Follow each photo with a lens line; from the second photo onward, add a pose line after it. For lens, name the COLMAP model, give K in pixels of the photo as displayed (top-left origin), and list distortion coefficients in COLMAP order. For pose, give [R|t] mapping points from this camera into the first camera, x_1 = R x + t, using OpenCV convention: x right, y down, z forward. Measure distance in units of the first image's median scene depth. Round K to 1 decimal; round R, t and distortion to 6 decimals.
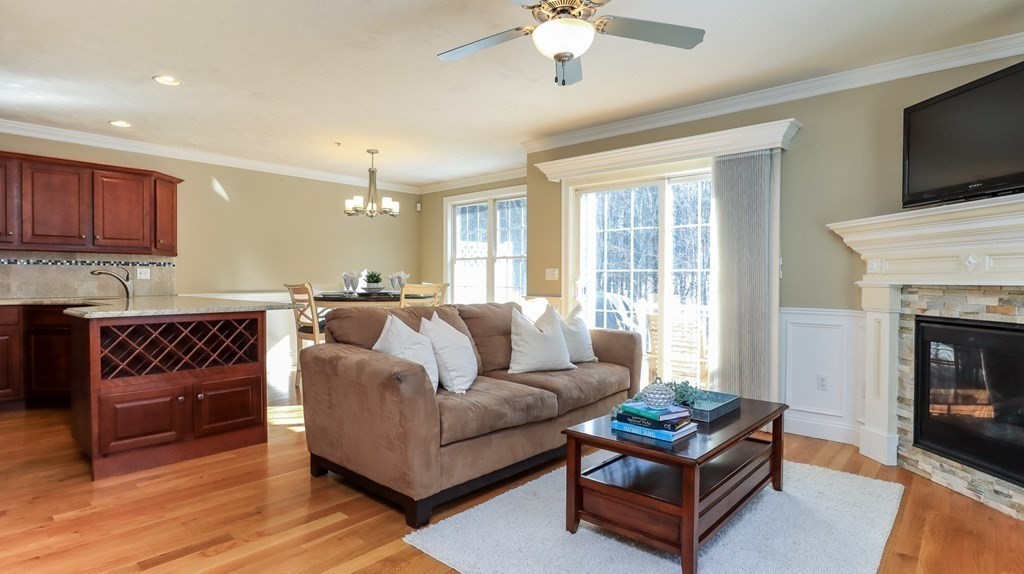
lens RADIAL K [[524.4, 0, 512.0], [0, 524.4, 287.0], [0, 0, 1]] dist [-0.007602, -0.000704]
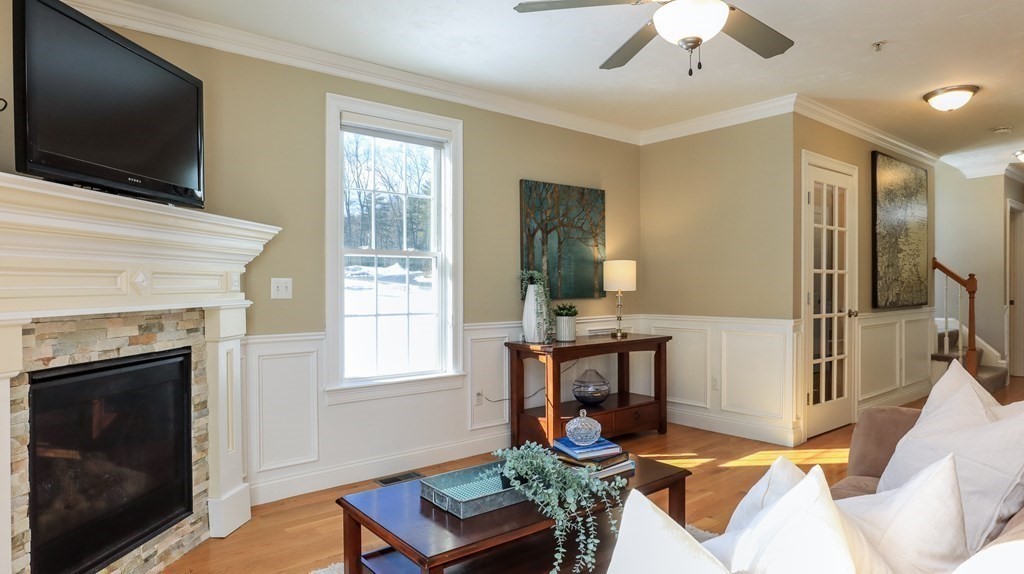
lens RADIAL K [[586.9, 0, 527.9], [0, 586.9, 291.5], [0, 0, 1]] dist [-0.048170, 0.001435]
pose [[-0.988169, -0.000507, 0.153371, 0.104570], [0.003448, 0.999668, 0.025525, -0.028190], [-0.153333, 0.025752, -0.987839, 0.955062]]
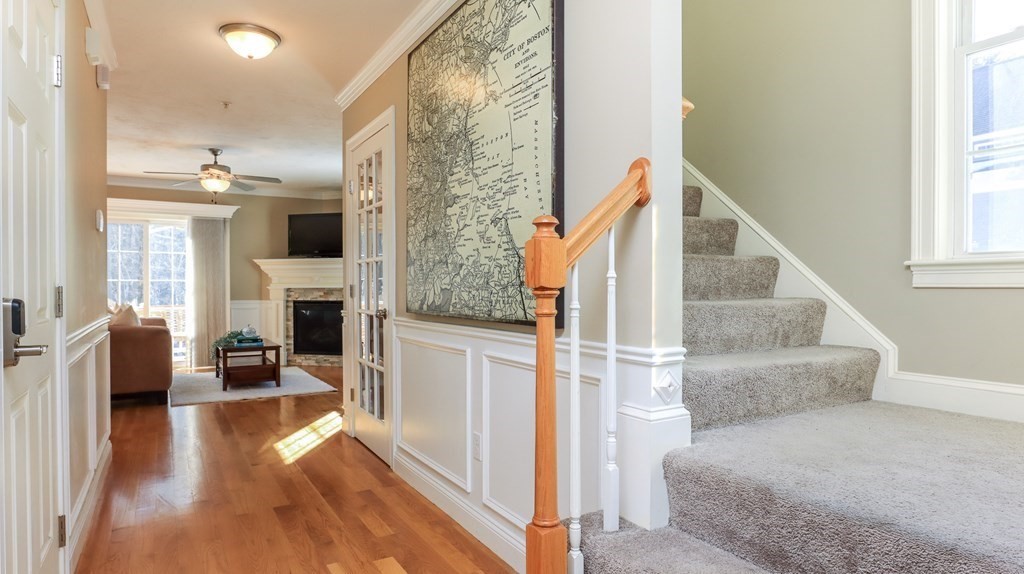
lens RADIAL K [[586.9, 0, 527.9], [0, 586.9, 291.5], [0, 0, 1]] dist [-0.048170, 0.001435]
pose [[0.280779, -0.011181, 0.959707, -0.974182], [0.015858, 0.999850, 0.007009, 0.006609], [-0.959641, 0.013251, 0.280914, -0.521788]]
